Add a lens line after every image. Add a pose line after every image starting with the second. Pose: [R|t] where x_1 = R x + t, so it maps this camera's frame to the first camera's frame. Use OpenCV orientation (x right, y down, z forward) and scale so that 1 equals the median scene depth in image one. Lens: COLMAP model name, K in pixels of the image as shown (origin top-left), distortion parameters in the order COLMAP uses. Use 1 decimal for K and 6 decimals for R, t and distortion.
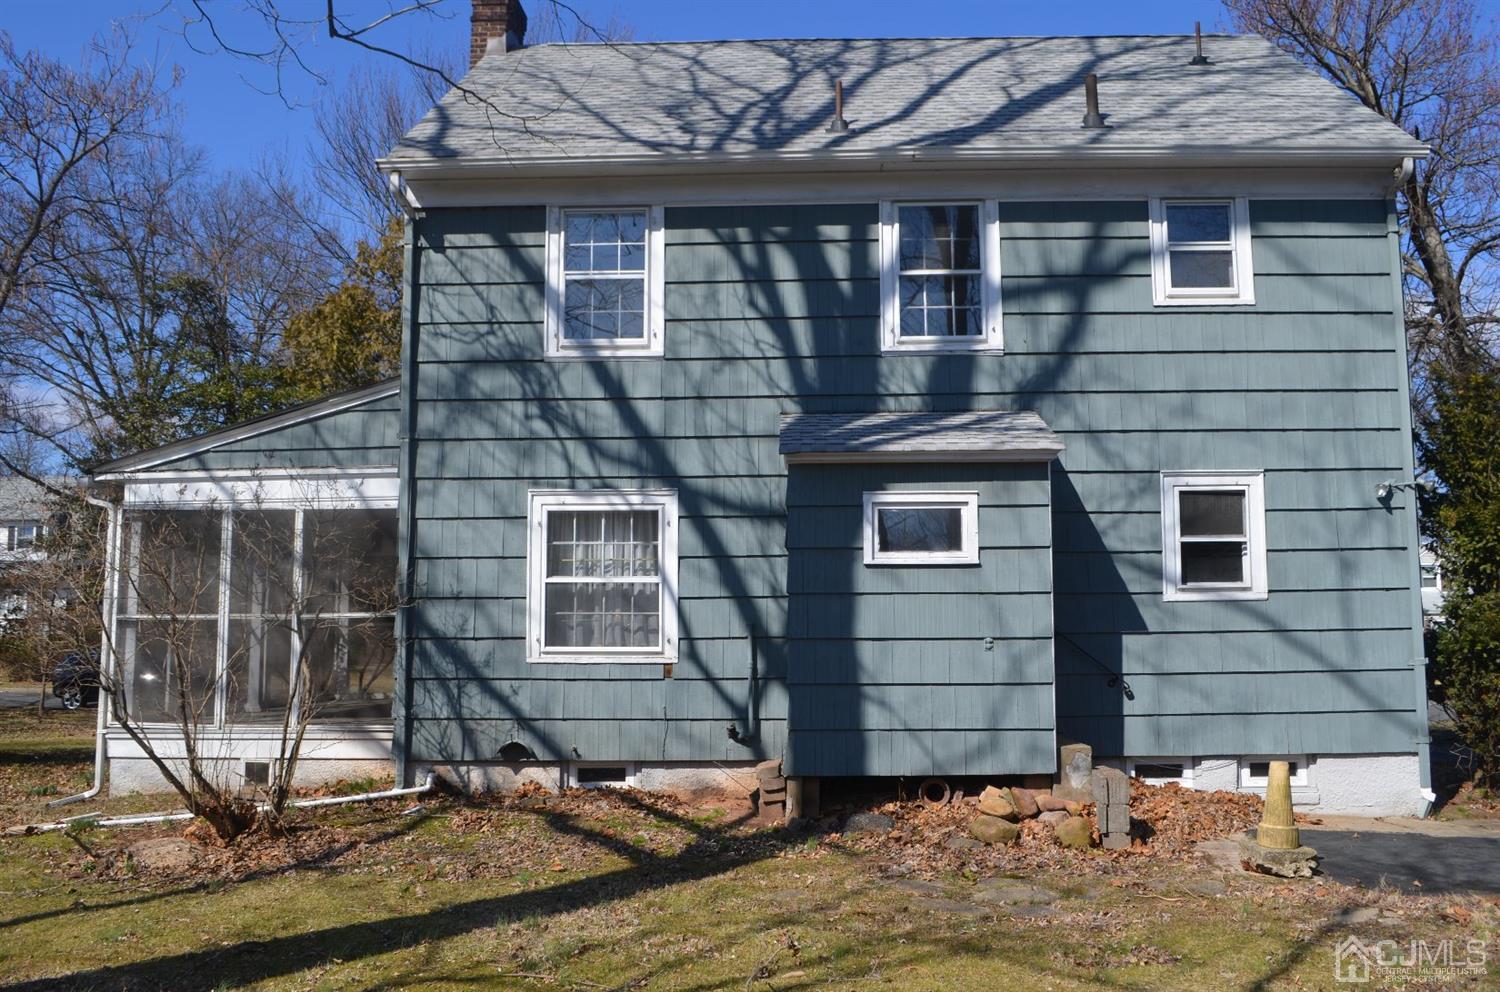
lens RADIAL K [[1301.2, 0, 754.4], [0, 1301.2, 490.6], [0, 0, 1]] dist [-0.087851, 0.023442]
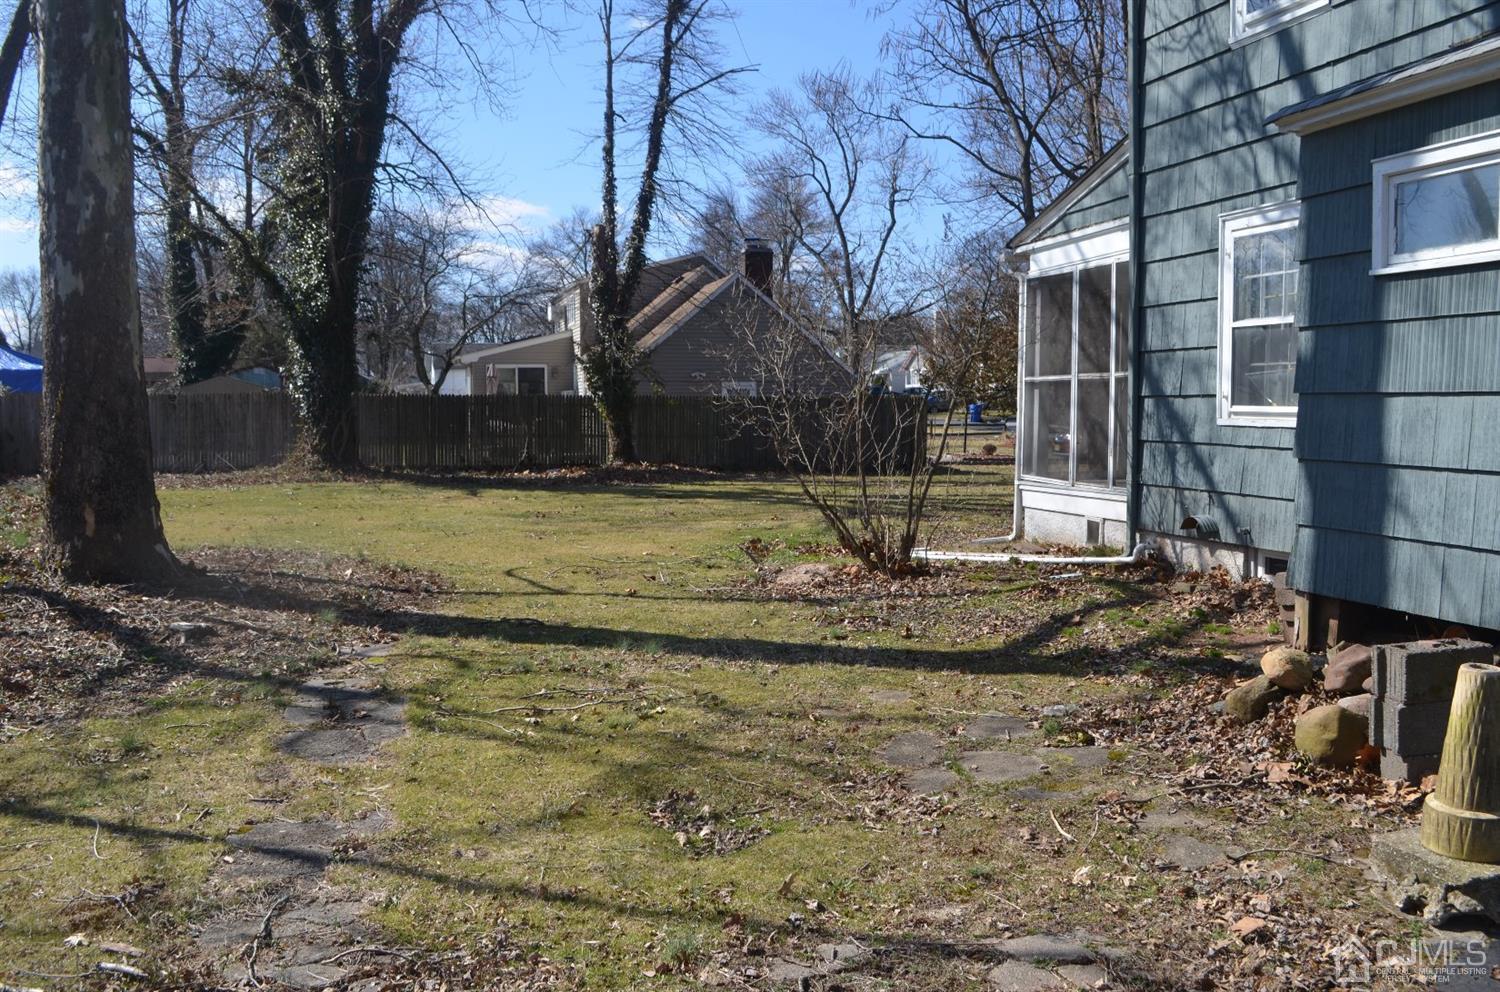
lens RADIAL K [[1351.0, 0, 752.6], [0, 1351.0, 497.8], [0, 0, 1]] dist [-0.084280, 0.011193]
pose [[0.265732, 0.068662, -0.961599, 0.569424], [0.117948, 0.987651, 0.103116, 0.054606], [0.956804, -0.140820, 0.254352, 0.484114]]
